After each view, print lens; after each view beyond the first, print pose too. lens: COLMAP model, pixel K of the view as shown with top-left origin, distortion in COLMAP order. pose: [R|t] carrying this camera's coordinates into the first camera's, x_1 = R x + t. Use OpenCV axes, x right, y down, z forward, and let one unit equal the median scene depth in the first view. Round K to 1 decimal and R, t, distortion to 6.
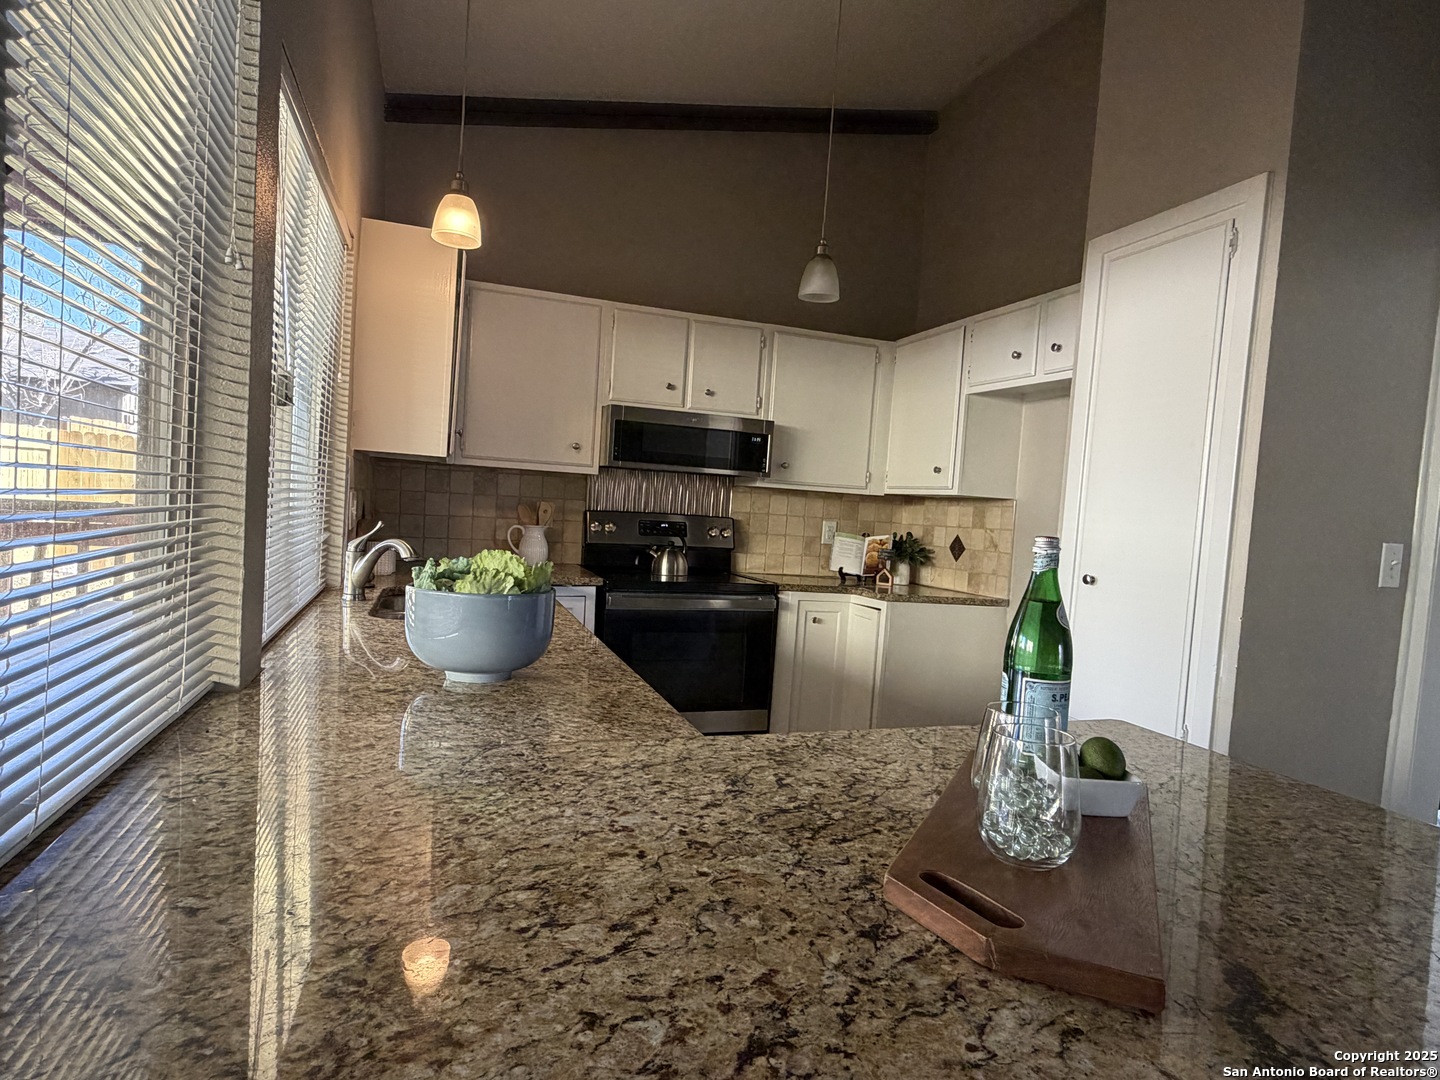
lens RADIAL K [[807.8, 0, 723.4], [0, 807.8, 543.0], [0, 0, 1]] dist [0.004175, -0.000816]
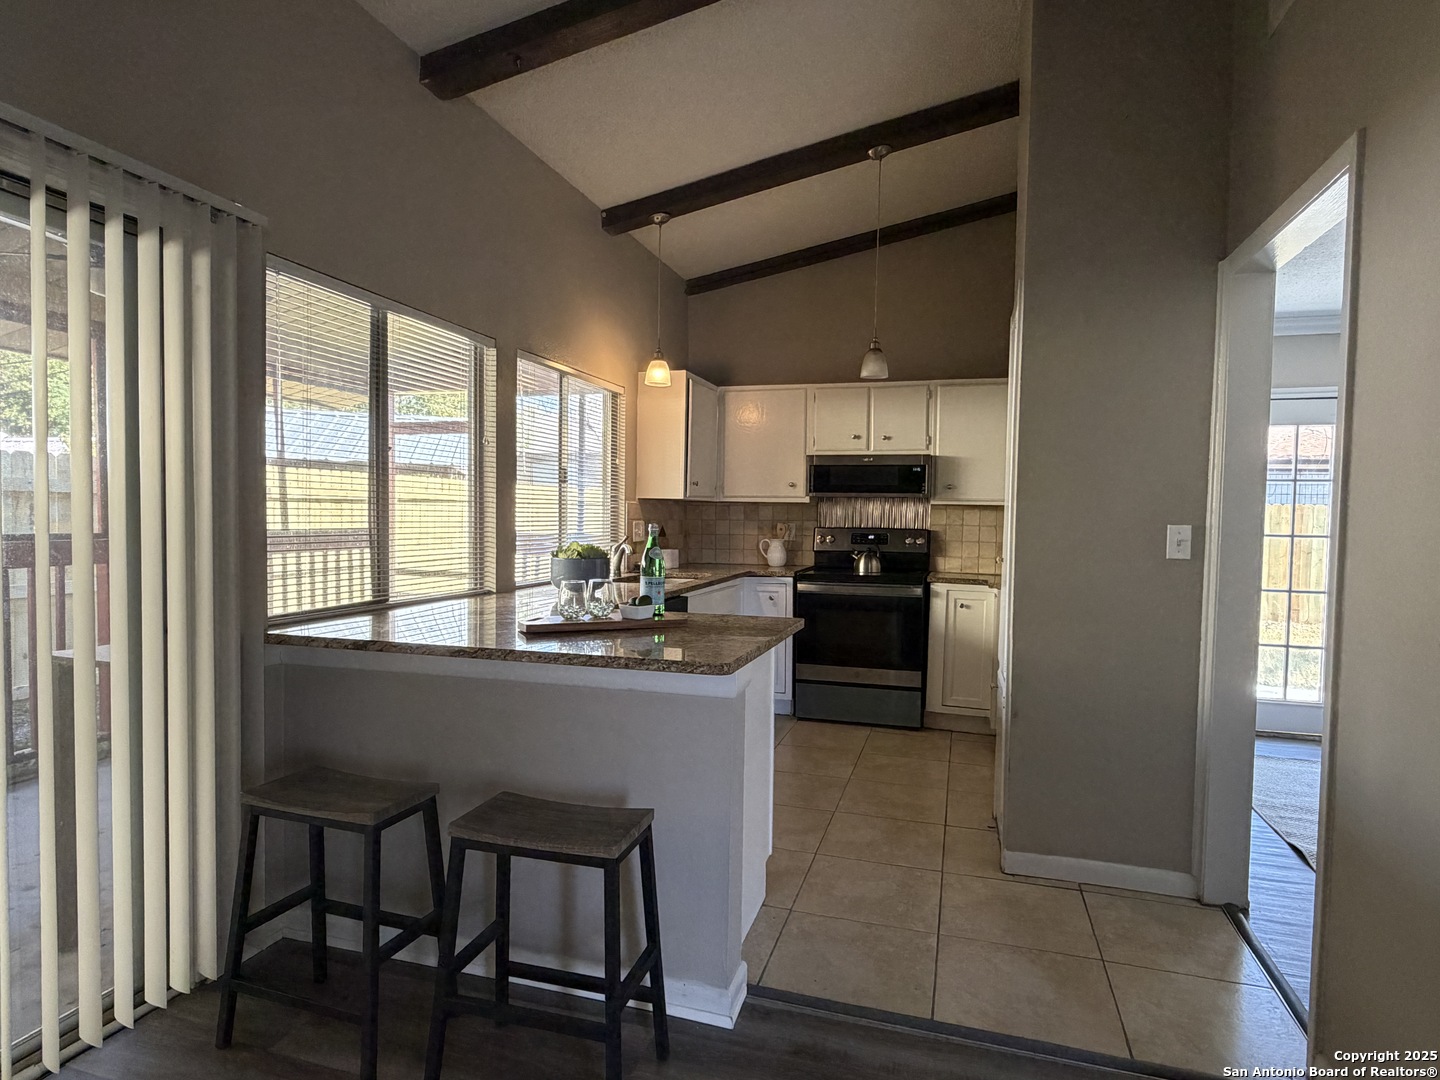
lens RADIAL K [[807.8, 0, 715.4], [0, 807.8, 542.9], [0, 0, 1]] dist [0.004175, -0.000816]
pose [[0.804254, -0.029030, -0.593576, 0.569331], [0.007992, 0.999244, -0.038041, 0.041963], [0.594231, 0.025851, 0.803879, -0.272415]]
